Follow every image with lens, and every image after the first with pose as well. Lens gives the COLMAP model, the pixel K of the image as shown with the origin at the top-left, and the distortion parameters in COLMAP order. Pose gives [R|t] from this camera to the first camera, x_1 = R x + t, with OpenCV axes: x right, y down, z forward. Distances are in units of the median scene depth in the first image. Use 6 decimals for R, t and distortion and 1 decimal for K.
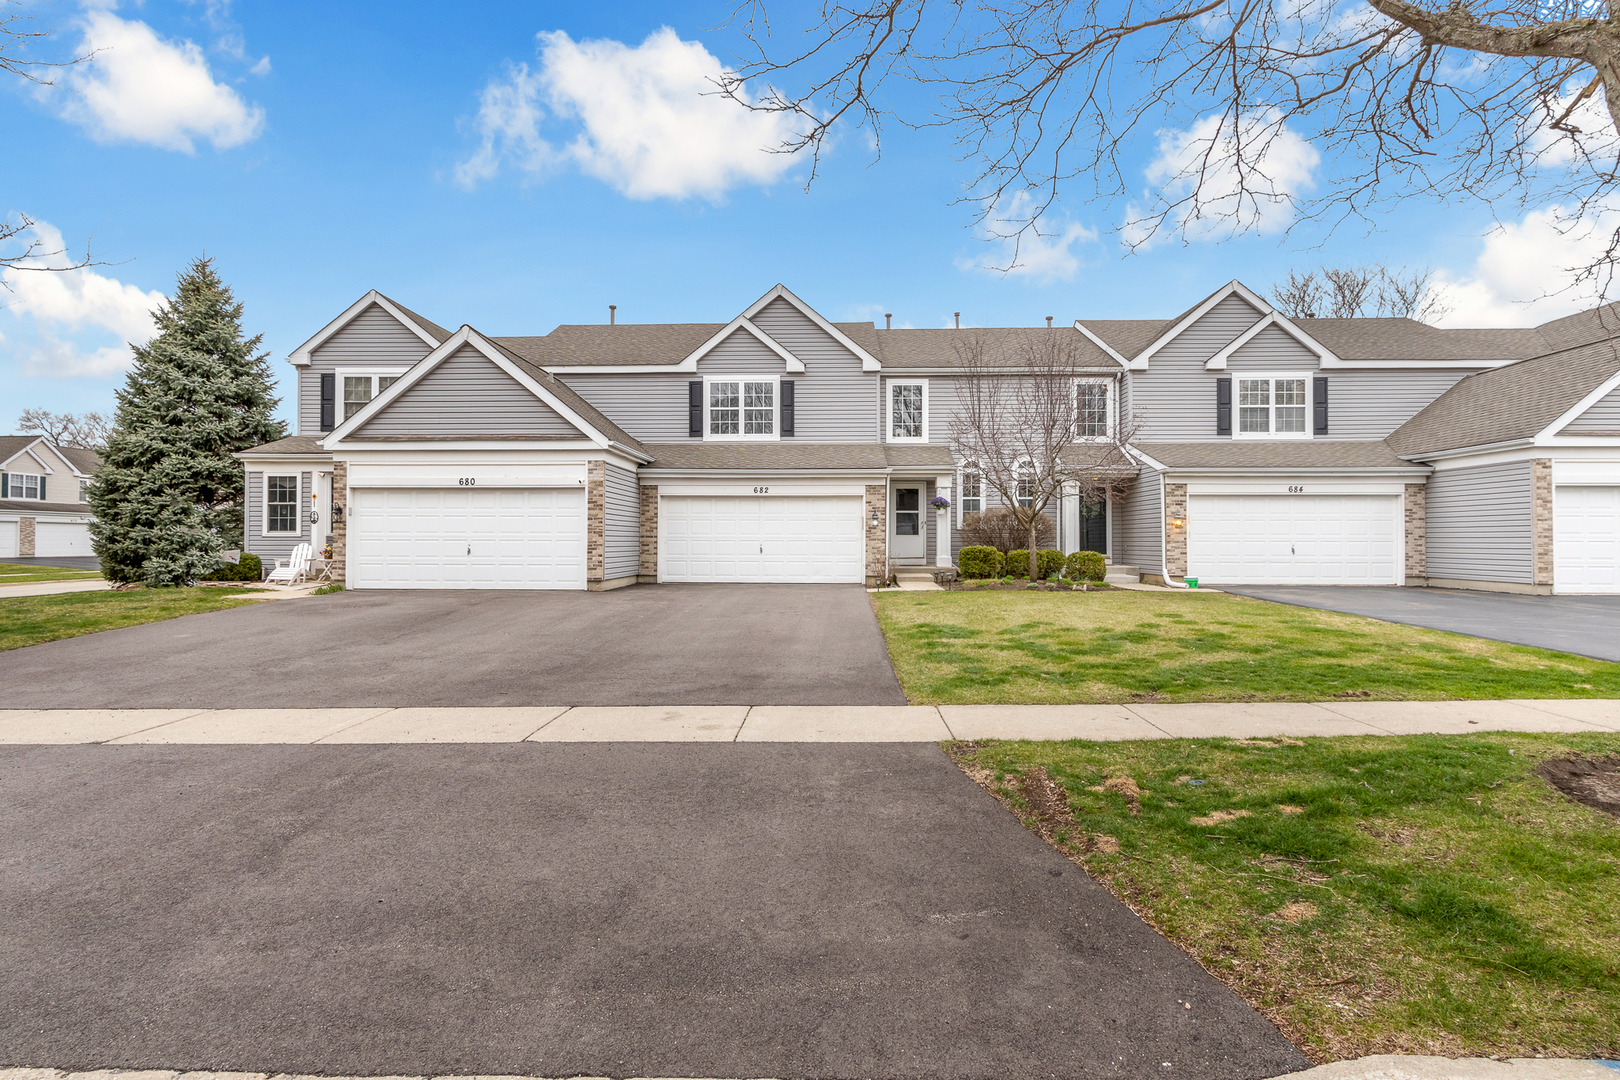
lens RADIAL K [[802.1, 0, 802.3], [0, 802.1, 512.0], [0, 0, 1]] dist [-0.002782, 0.000104]
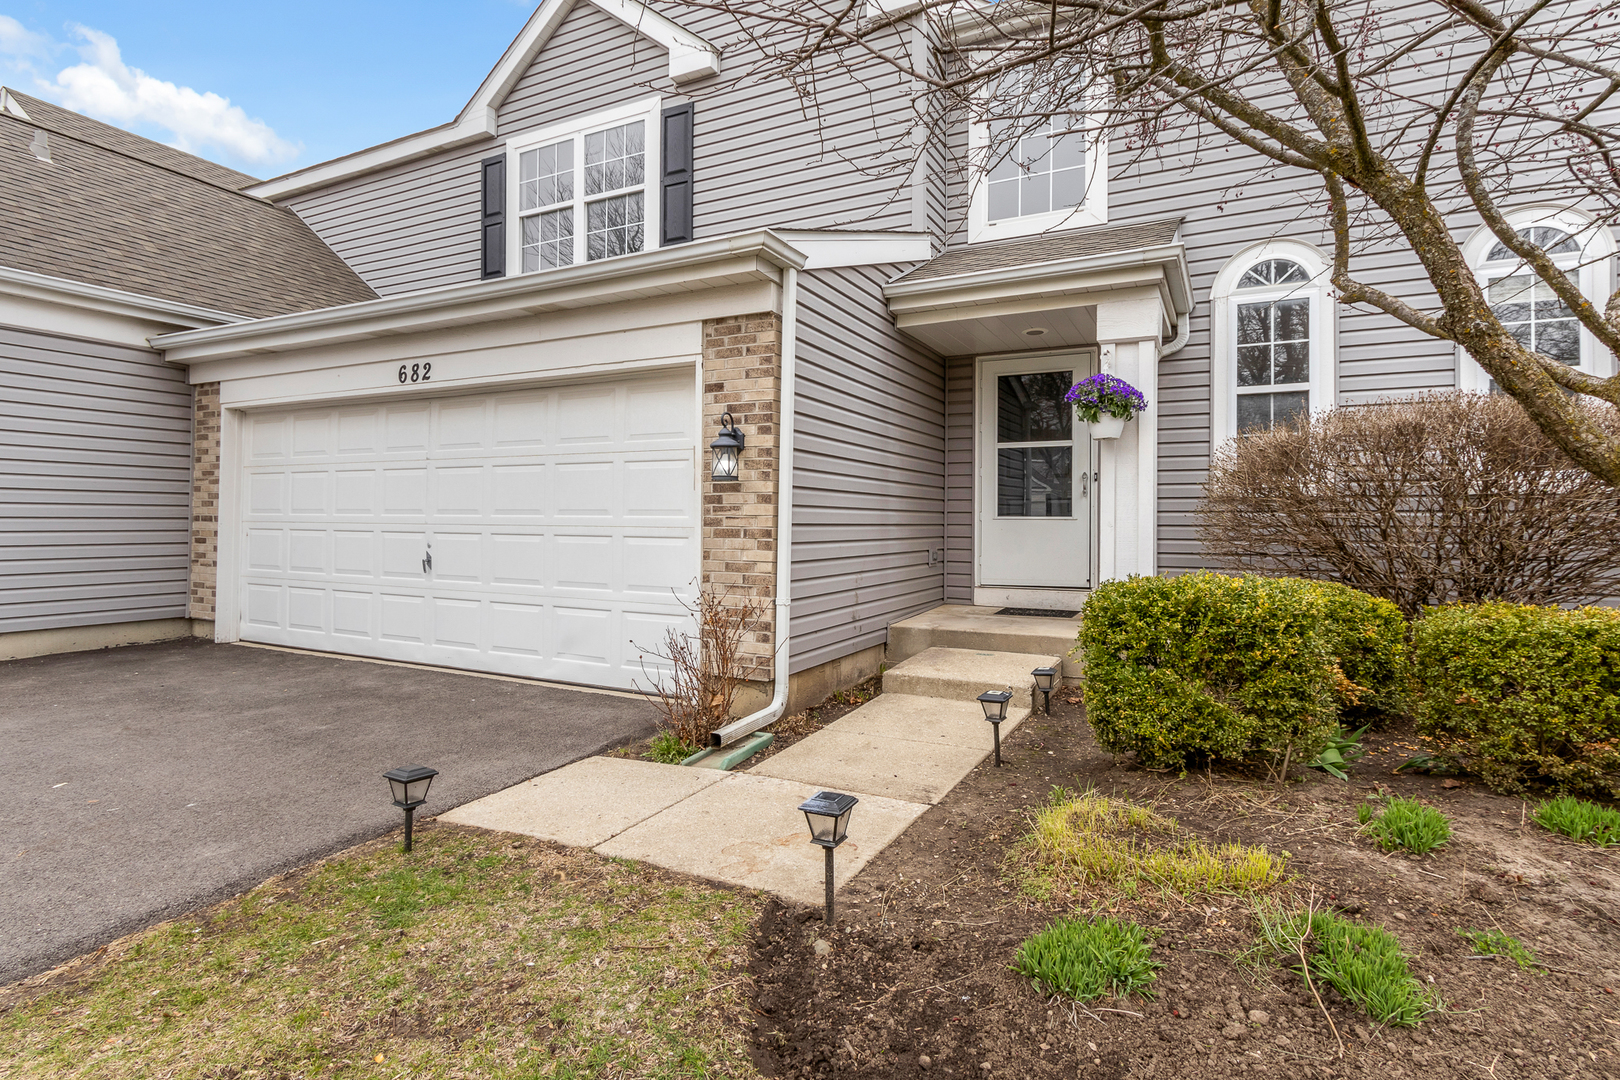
lens RADIAL K [[761.7, 0, 781.2], [0, 761.7, 503.6], [0, 0, 1]] dist [0.000248, -0.001115]
pose [[0.883253, -0.006592, -0.468851, 0.196554], [0.010506, 0.999928, 0.005734, 0.021870], [0.468780, -0.009991, 0.883259, 0.725834]]
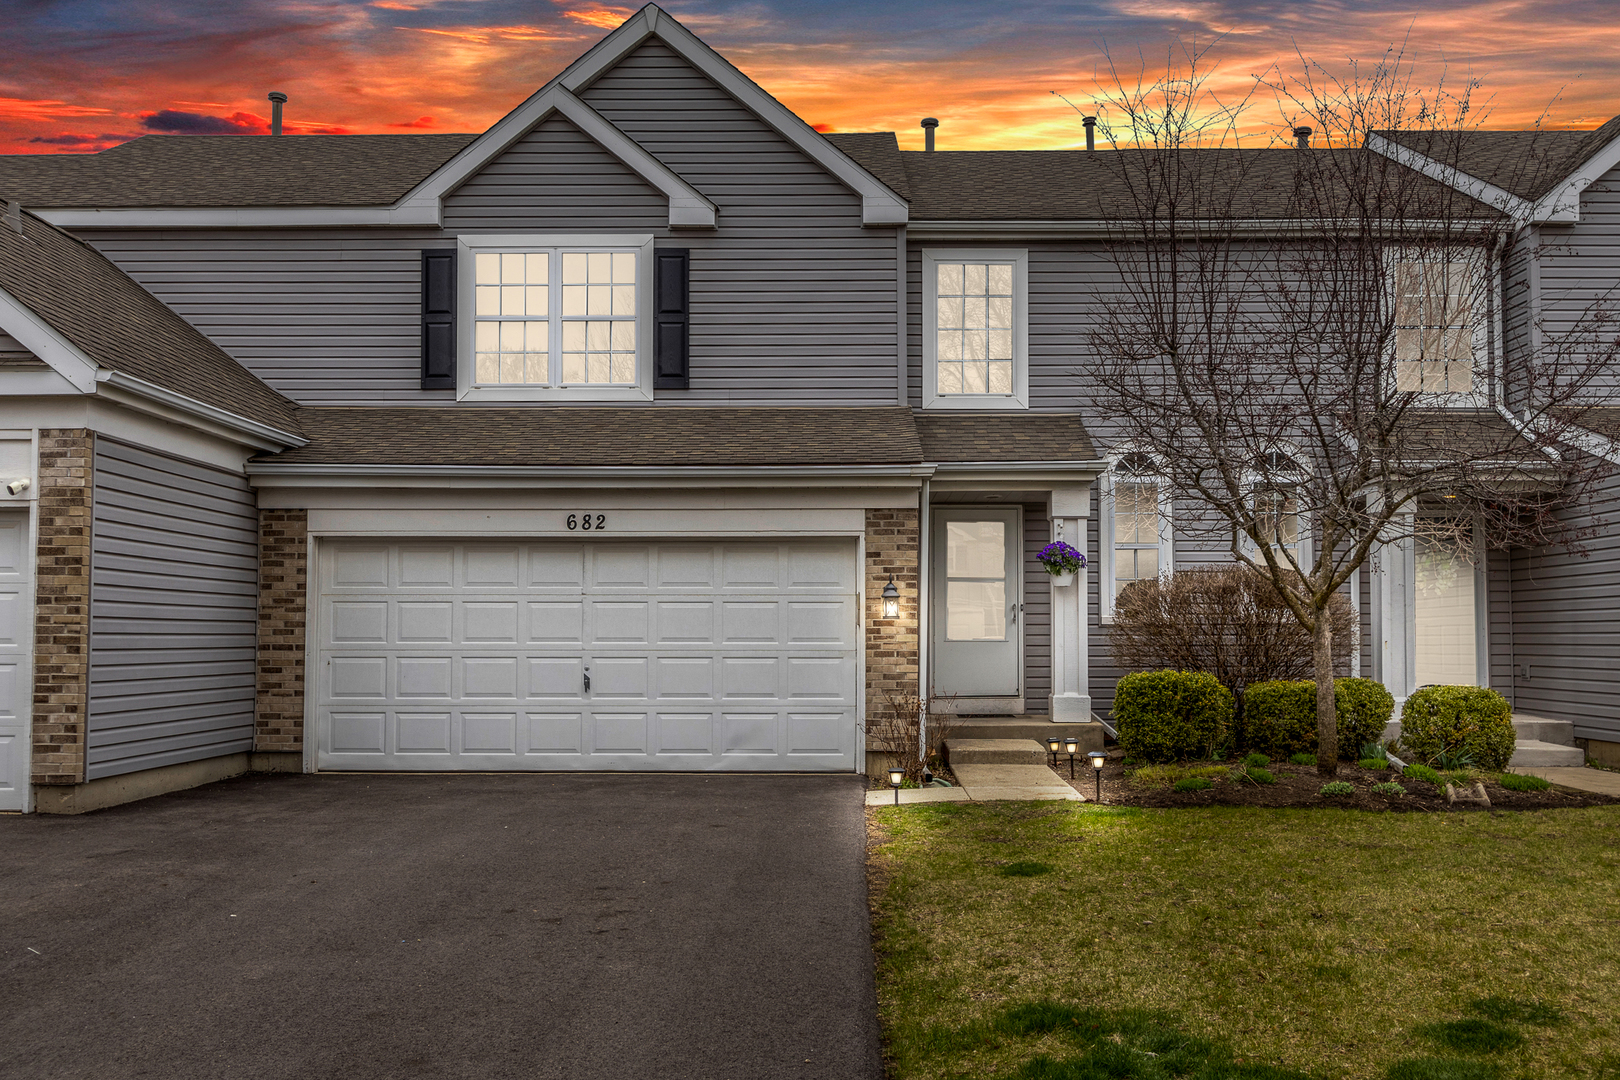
lens RADIAL K [[1498.8, 0, 802.1], [0, 1498.8, 534.2], [0, 0, 1]] dist [0.014146, 0.000000]
pose [[0.999885, -0.000644, 0.015176, 0.035009], [0.001145, 0.999453, -0.033059, 0.001460], [-0.015147, 0.033072, 0.999338, 0.271730]]
